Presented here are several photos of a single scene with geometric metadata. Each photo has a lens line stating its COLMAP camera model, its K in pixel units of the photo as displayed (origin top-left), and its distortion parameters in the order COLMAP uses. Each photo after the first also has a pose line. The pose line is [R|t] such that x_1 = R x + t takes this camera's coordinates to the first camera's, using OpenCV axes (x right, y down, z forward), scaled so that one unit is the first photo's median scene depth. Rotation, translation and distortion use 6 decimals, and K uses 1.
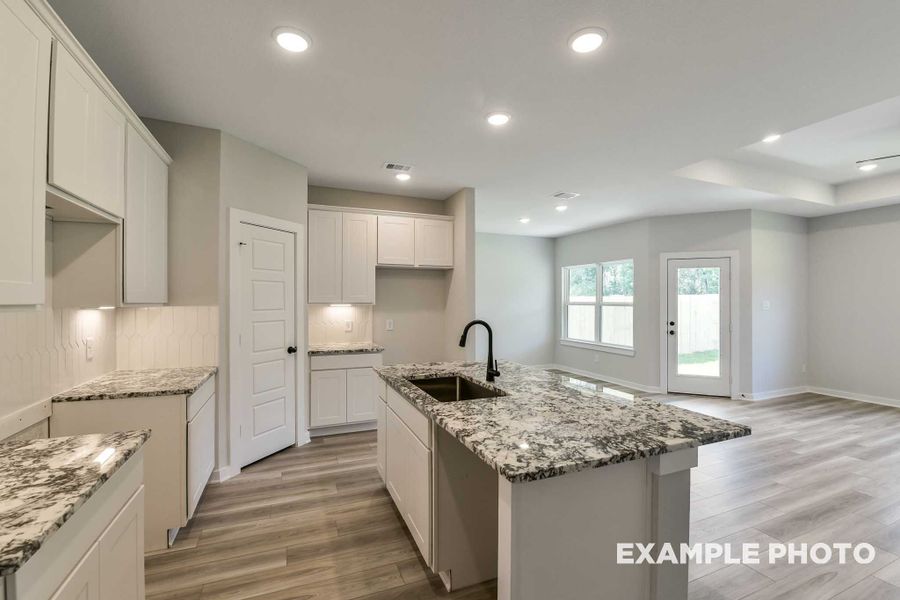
lens RADIAL K [[394.7, 0, 449.7], [0, 394.7, 296.7], [0, 0, 1]] dist [-0.005308, -0.006970]
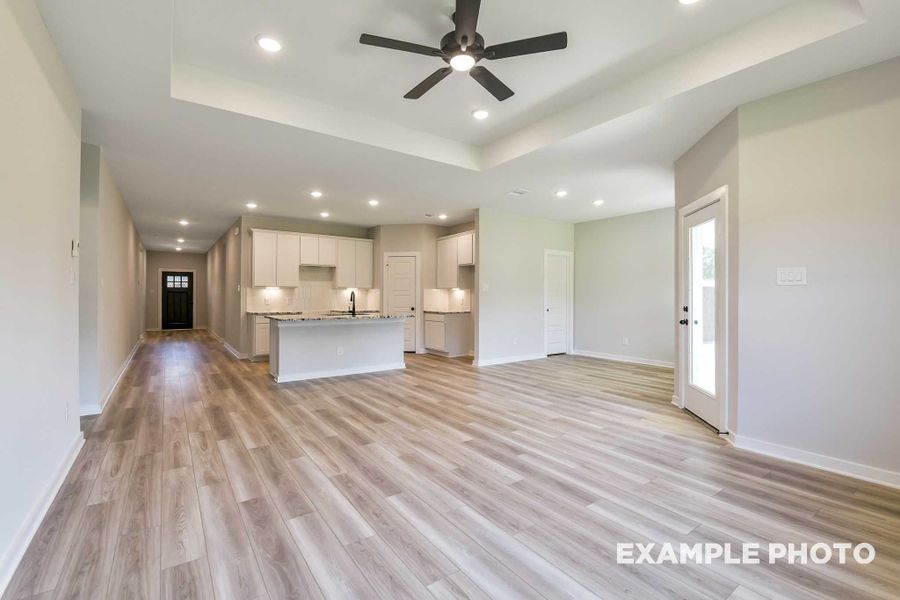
lens RADIAL K [[394.7, 0, 449.5], [0, 394.7, 297.2], [0, 0, 1]] dist [-0.005308, -0.006970]
pose [[0.225522, -0.000269, -0.974238, 1.331437], [0.009427, 0.999954, 0.001906, 0.048536], [0.974192, -0.009614, 0.225514, 0.507716]]
